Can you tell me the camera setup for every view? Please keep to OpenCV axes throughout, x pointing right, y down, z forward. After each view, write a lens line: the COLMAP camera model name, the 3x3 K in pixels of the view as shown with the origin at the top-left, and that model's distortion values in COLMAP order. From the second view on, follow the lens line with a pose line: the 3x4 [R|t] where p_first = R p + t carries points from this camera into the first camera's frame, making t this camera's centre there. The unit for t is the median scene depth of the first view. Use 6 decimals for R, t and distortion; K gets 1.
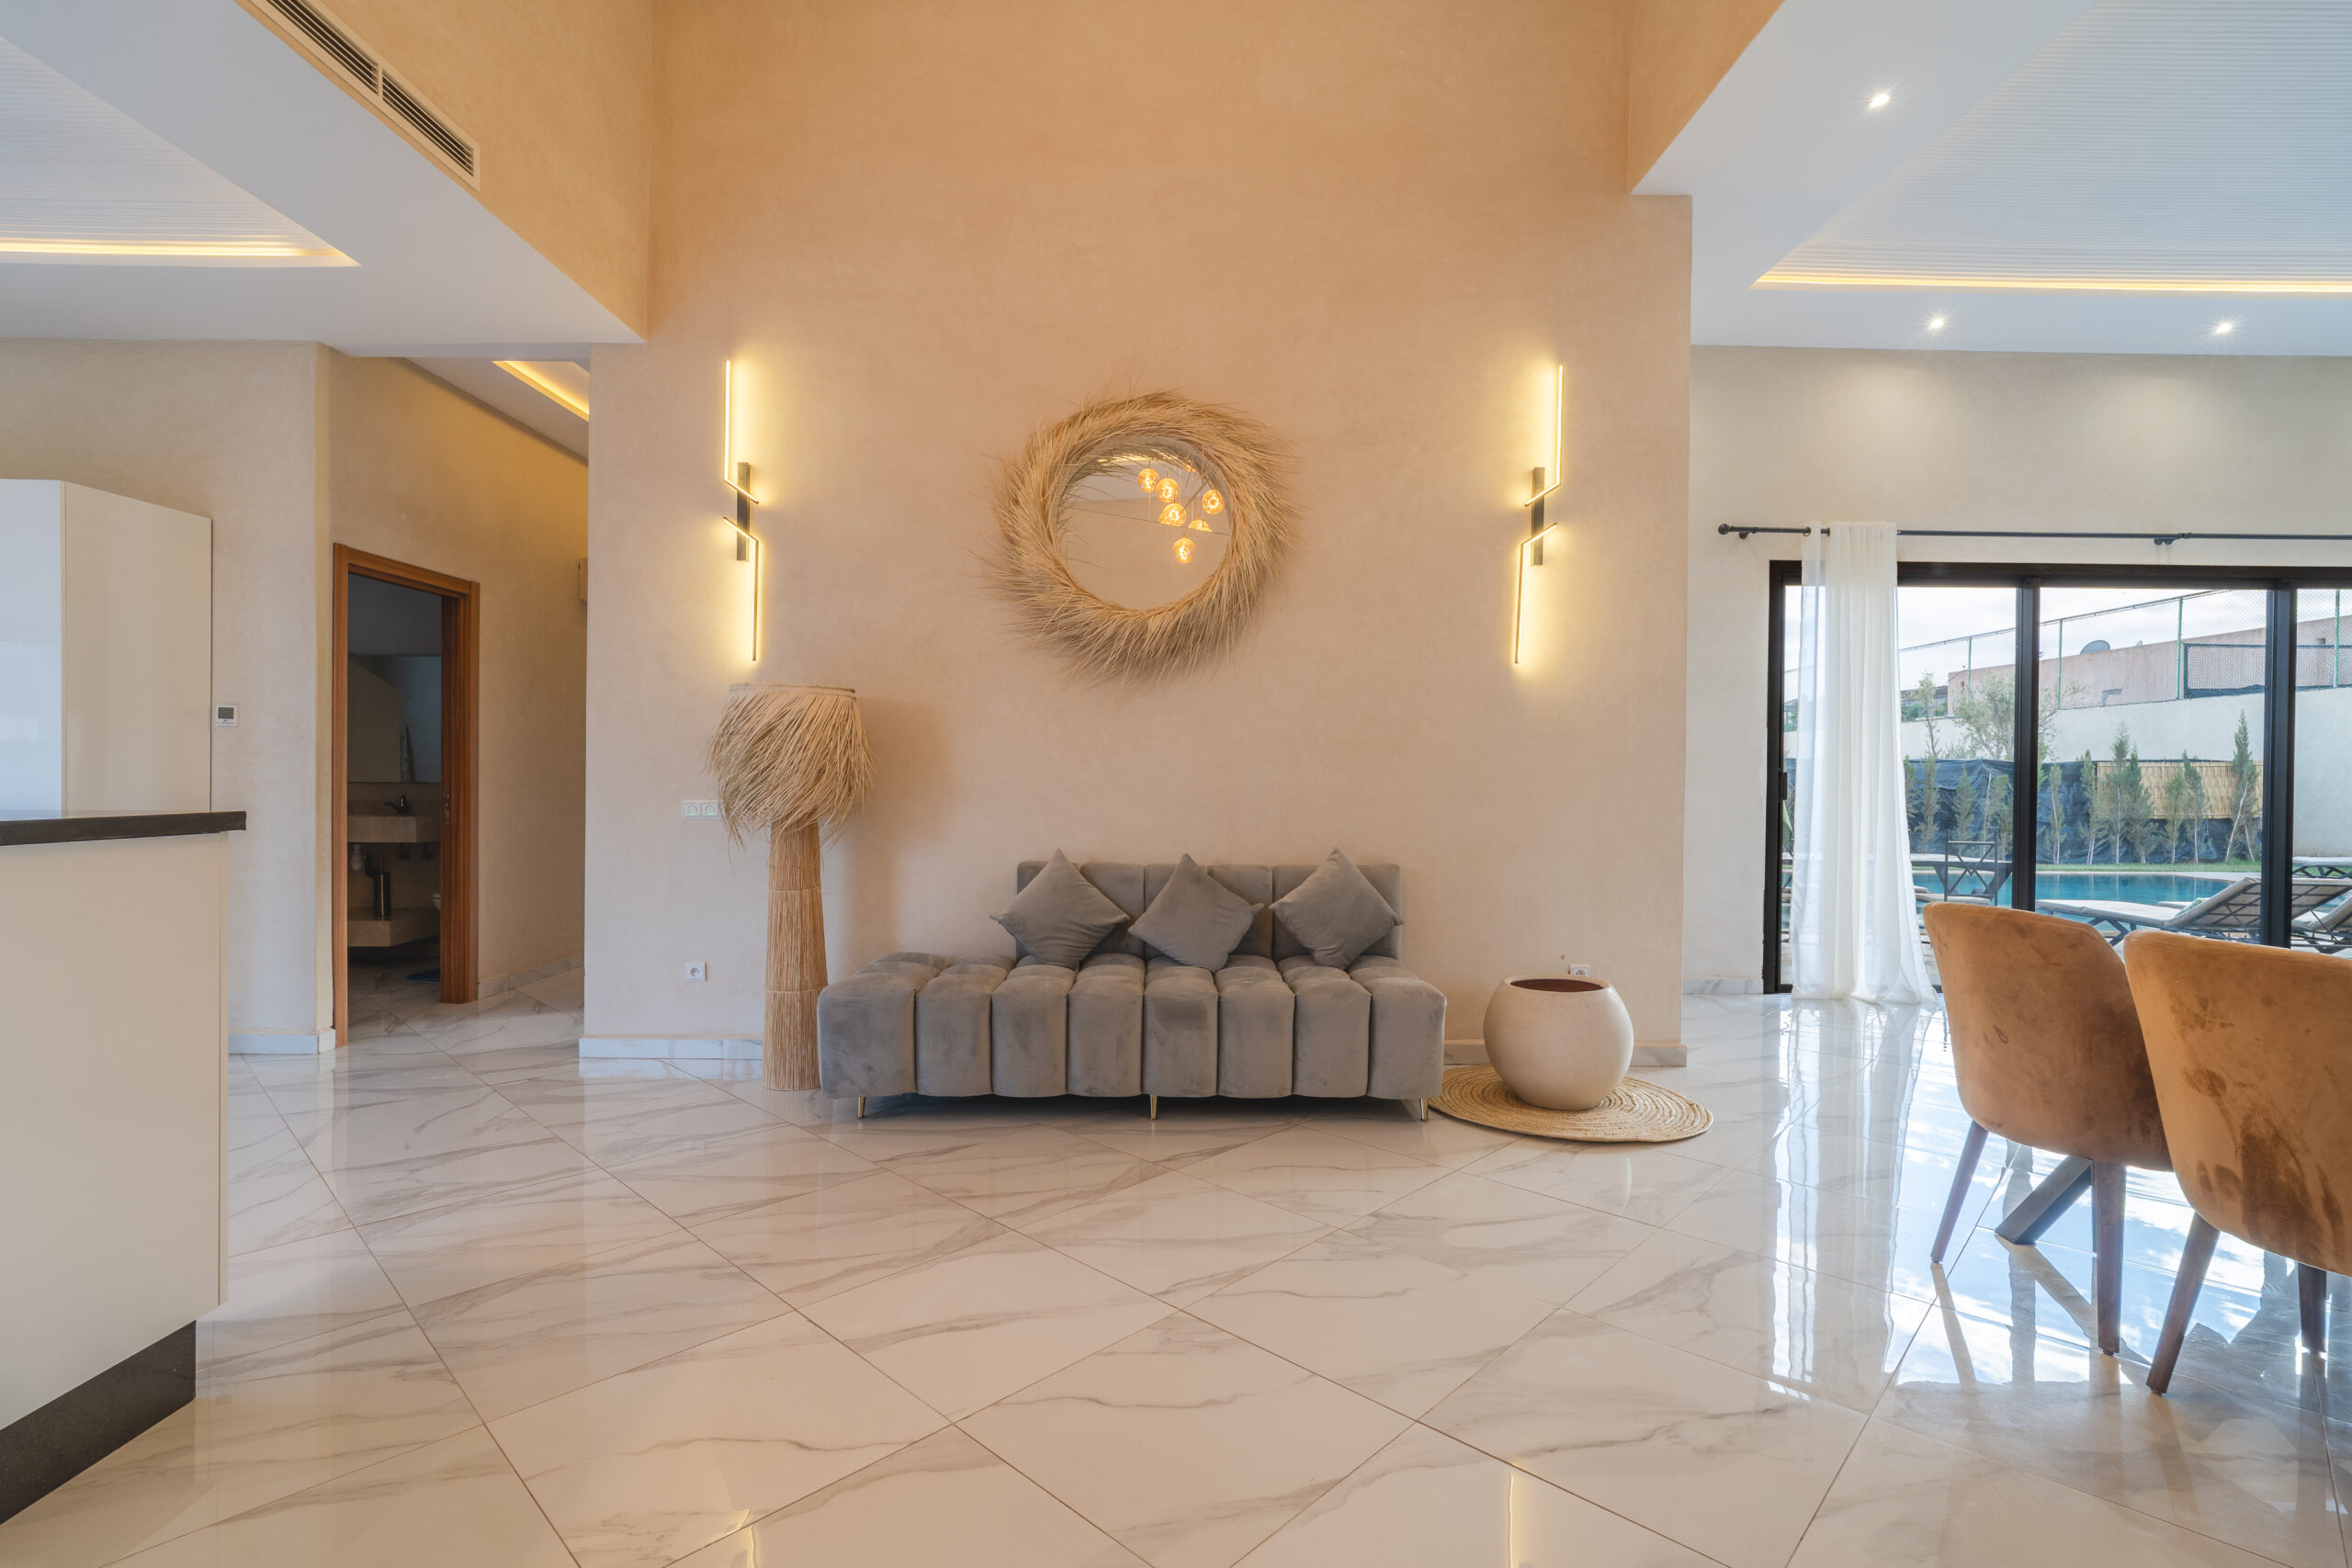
lens RADIAL K [[1090.5, 0, 1177.1], [0, 1090.5, 784.3], [0, 0, 1]] dist [-0.020642, 0.007054]
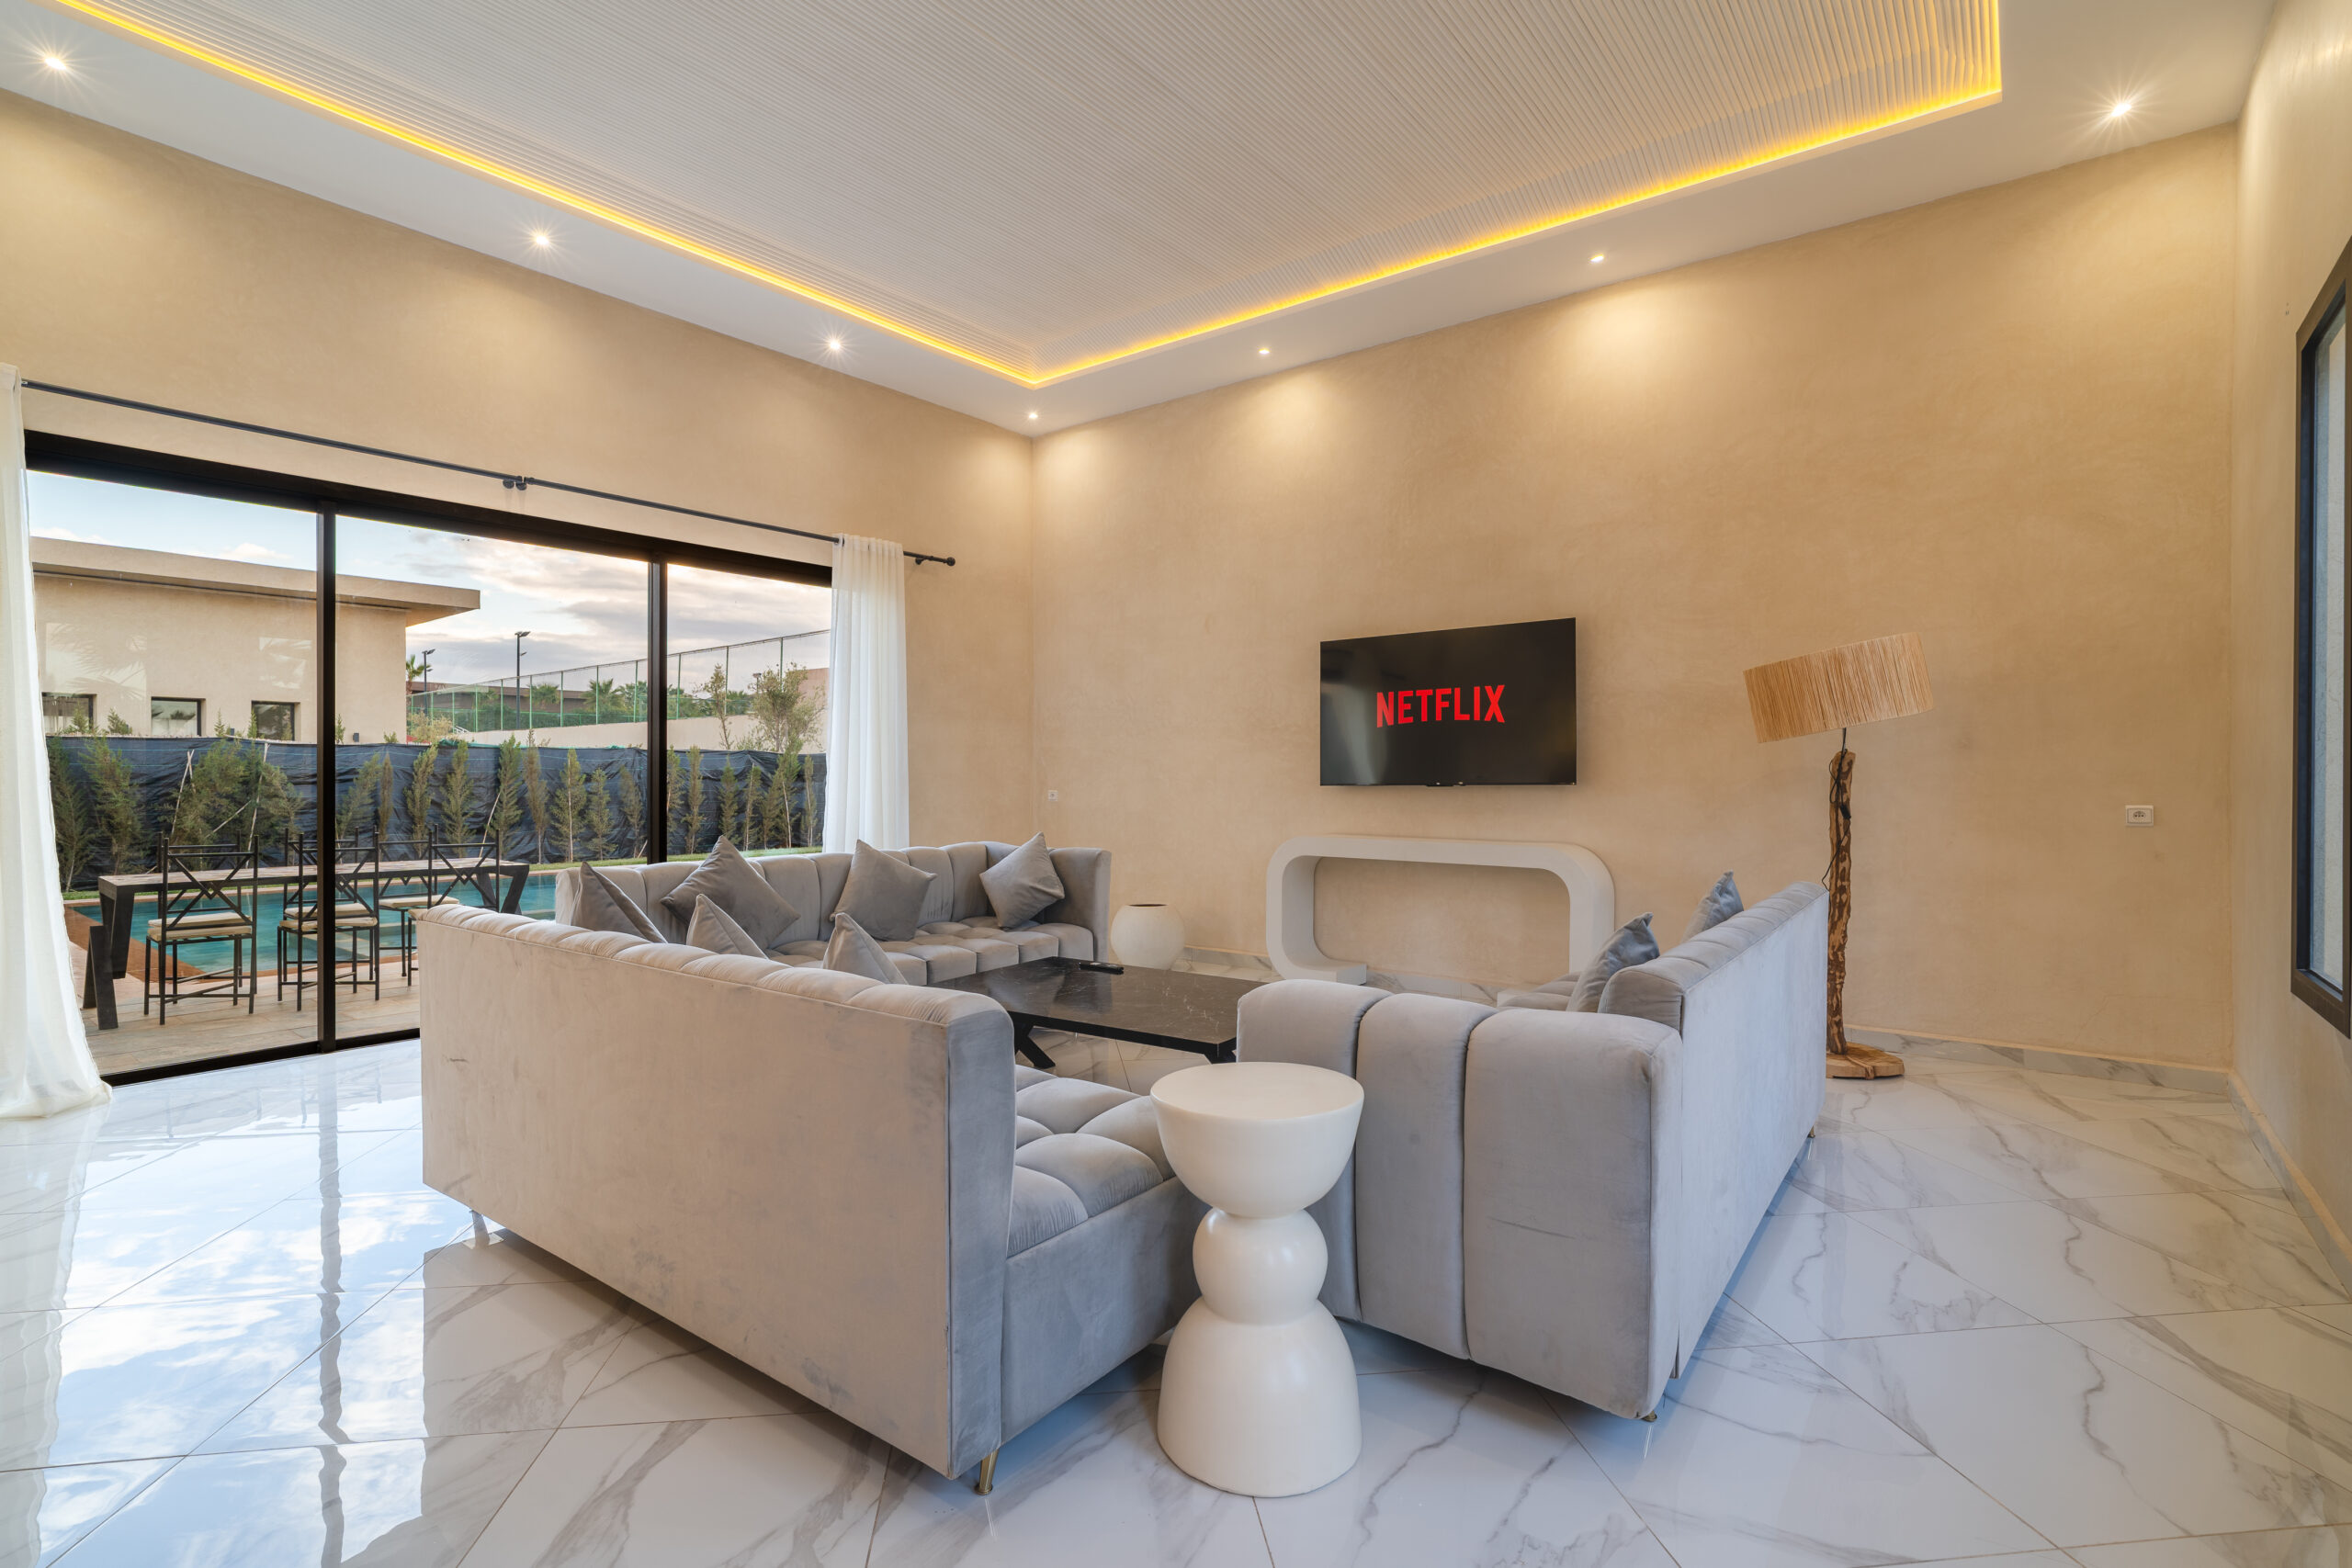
lens RADIAL K [[1090.5, 0, 1181.2], [0, 1090.5, 783.3], [0, 0, 1]] dist [-0.020642, 0.007054]
pose [[0.618849, -0.014103, 0.785384, 0.770095], [0.009225, 0.999900, 0.010686, 0.005589], [-0.785456, 0.000632, 0.618917, 0.086986]]
